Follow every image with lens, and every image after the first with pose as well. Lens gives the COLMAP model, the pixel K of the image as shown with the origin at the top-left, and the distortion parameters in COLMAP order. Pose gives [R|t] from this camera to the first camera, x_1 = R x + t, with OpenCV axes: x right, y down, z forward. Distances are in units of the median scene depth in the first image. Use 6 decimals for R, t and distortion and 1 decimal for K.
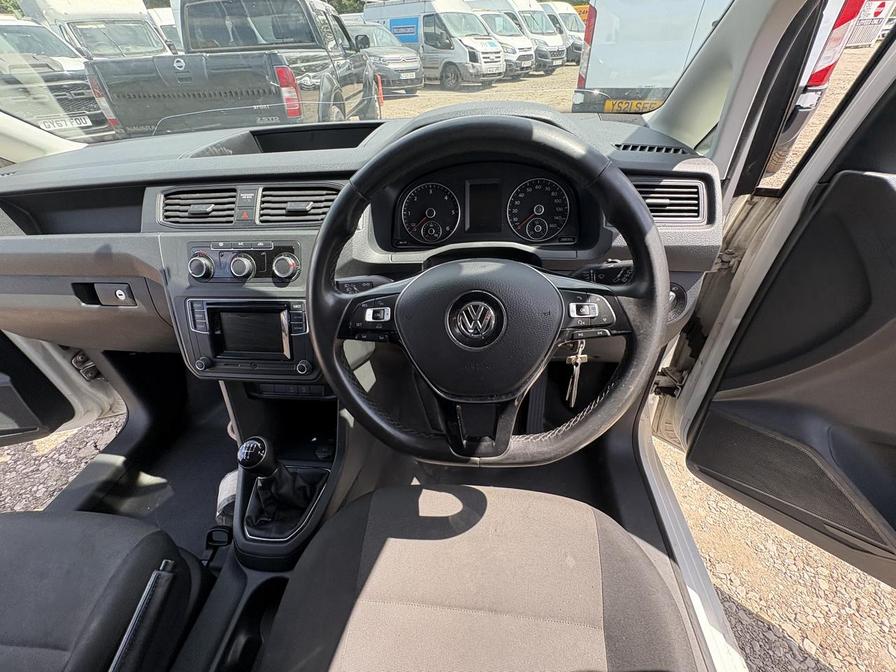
lens RADIAL K [[359.8, 0, 448.2], [0, 359.8, 338.4], [0, 0, 1]] dist [0.000448, 0.000408]
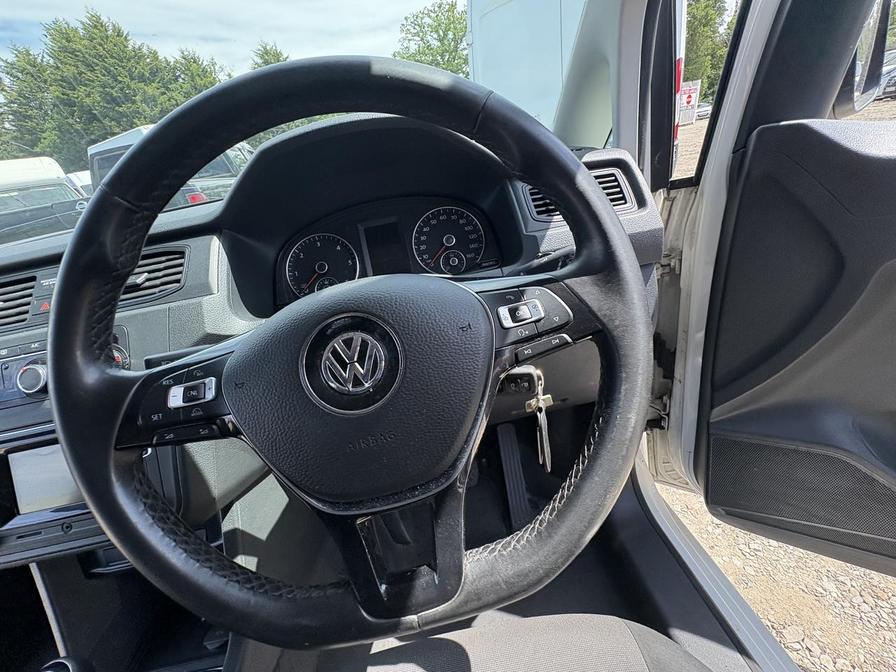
lens RADIAL K [[359.8, 0, 447.5], [0, 359.8, 336.4], [0, 0, 1]] dist [0.000448, 0.000408]
pose [[0.971972, -0.196514, 0.129045, 0.092527], [0.221334, 0.949945, -0.220492, 0.041508], [-0.079256, 0.242874, 0.966815, 0.234892]]
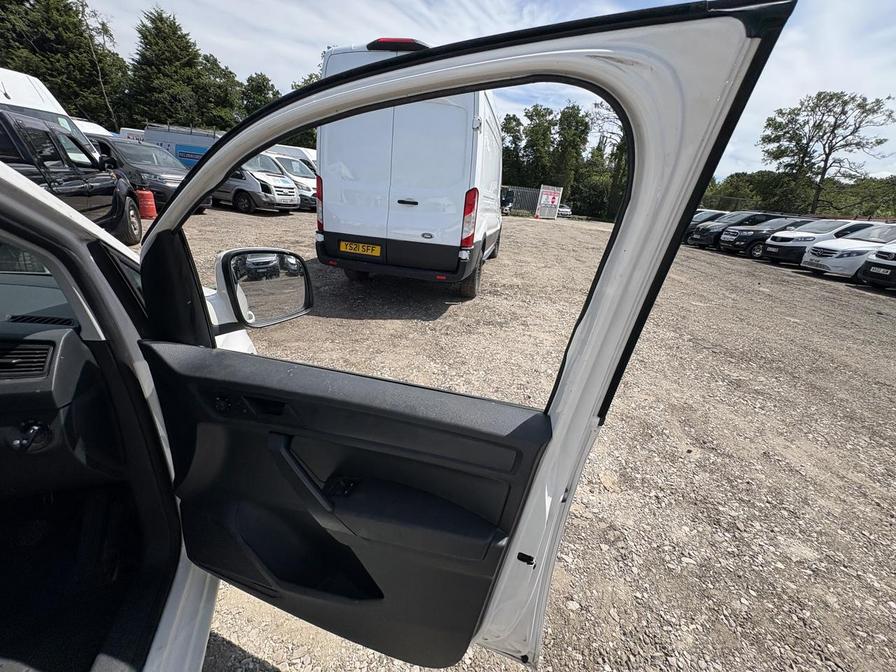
lens RADIAL K [[359.8, 0, 446.9], [0, 359.8, 336.2], [0, 0, 1]] dist [0.000448, 0.000408]
pose [[0.898624, -0.031750, 0.437570, 0.718376], [0.155143, 0.955932, -0.249250, 0.056824], [-0.410373, 0.291868, 0.863948, -0.416951]]
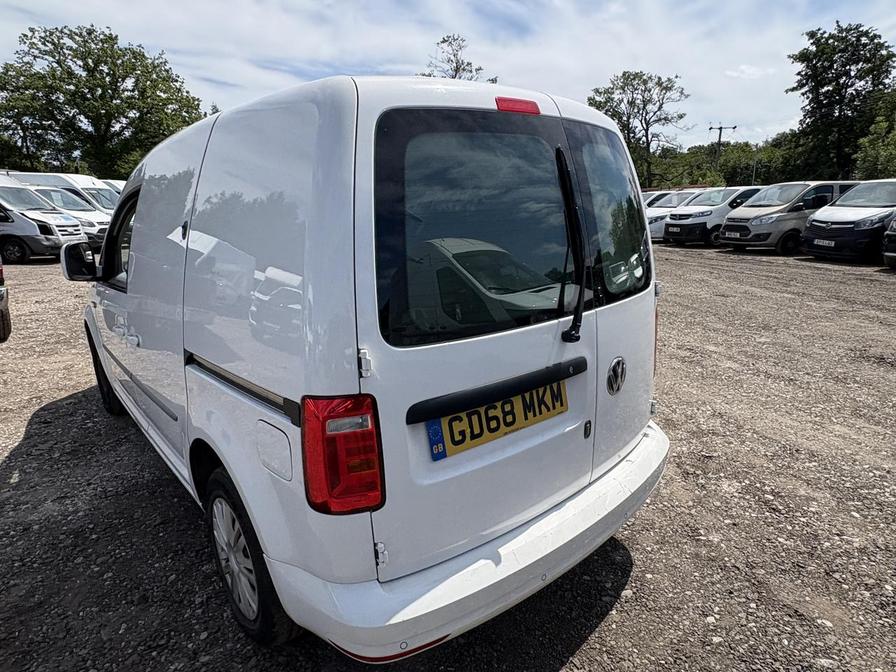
lens RADIAL K [[521.0, 0, 449.7], [0, 521.0, 329.1], [0, 0, 1]] dist [0.003311, -0.002373]
pose [[0.684664, -0.131149, 0.716963, -1.939733], [0.444242, 0.854933, -0.267842, 1.772070], [-0.577827, 0.501887, 0.643603, -2.326683]]
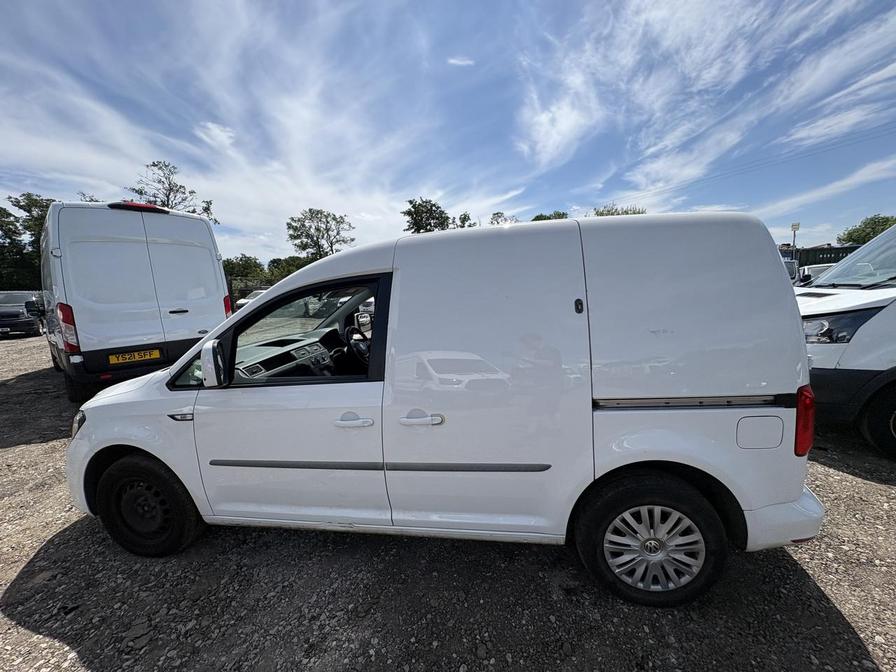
lens RADIAL K [[359.8, 0, 450.7], [0, 359.8, 327.3], [0, 0, 1]] dist [0.000448, 0.000408]
pose [[0.058333, -0.062353, 0.996348, -2.833273], [0.657351, 0.753535, 0.008671, 0.317922], [-0.751323, 0.654445, 0.084944, -0.512503]]
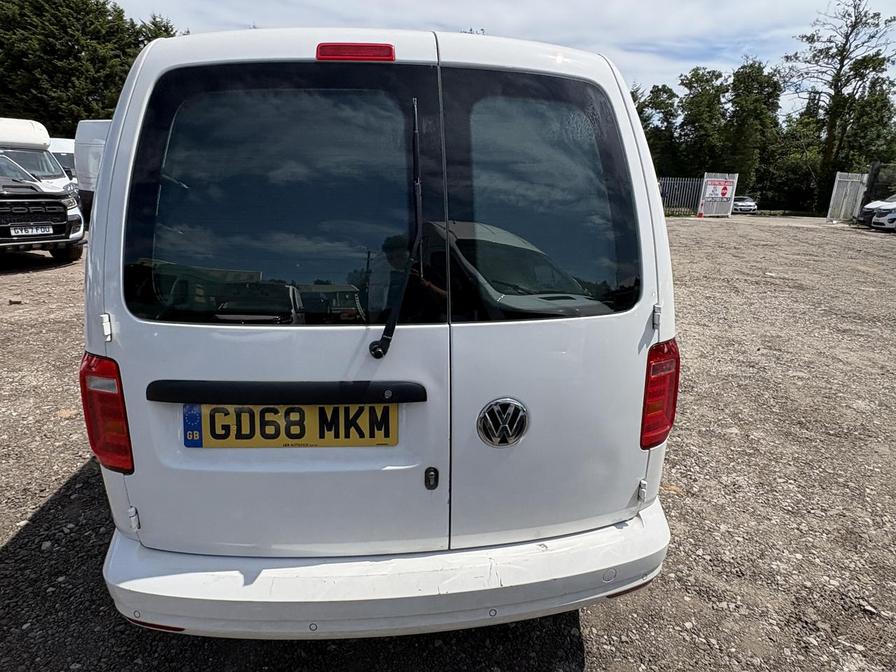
lens RADIAL K [[521.0, 0, 445.5], [0, 521.0, 329.6], [0, 0, 1]] dist [0.003311, -0.002373]
pose [[0.977091, 0.013429, 0.212398, -0.730197], [0.074524, 0.913230, -0.400571, 1.975530], [-0.199347, 0.407223, 0.891308, -2.633037]]
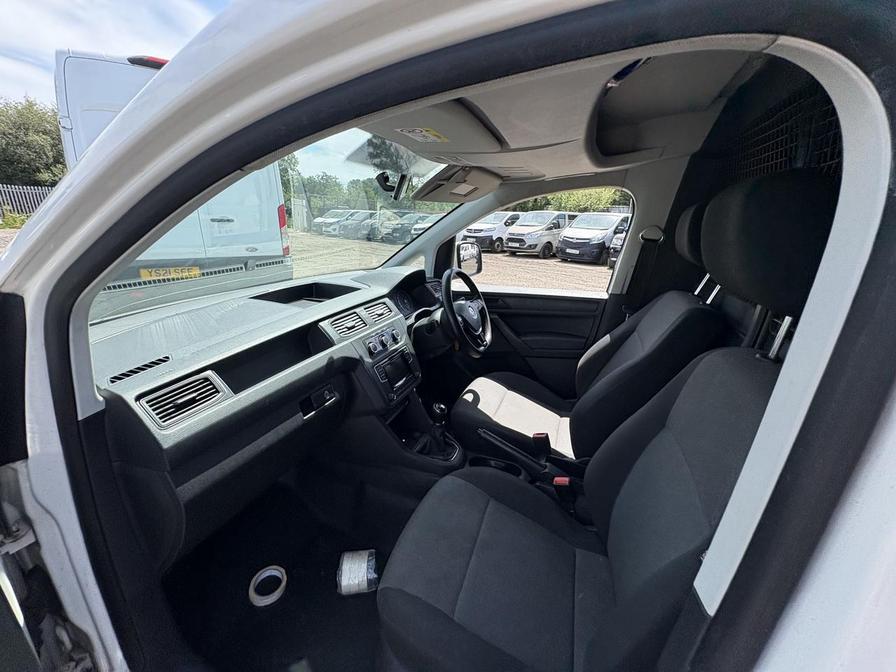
lens RADIAL K [[359.8, 0, 447.8], [0, 359.8, 332.9], [0, 0, 1]] dist [0.000448, 0.000408]
pose [[0.260268, -0.231851, 0.937286, -1.343519], [0.571880, 0.819165, 0.043831, -0.064736], [-0.777955, 0.524608, 0.345793, 0.004514]]
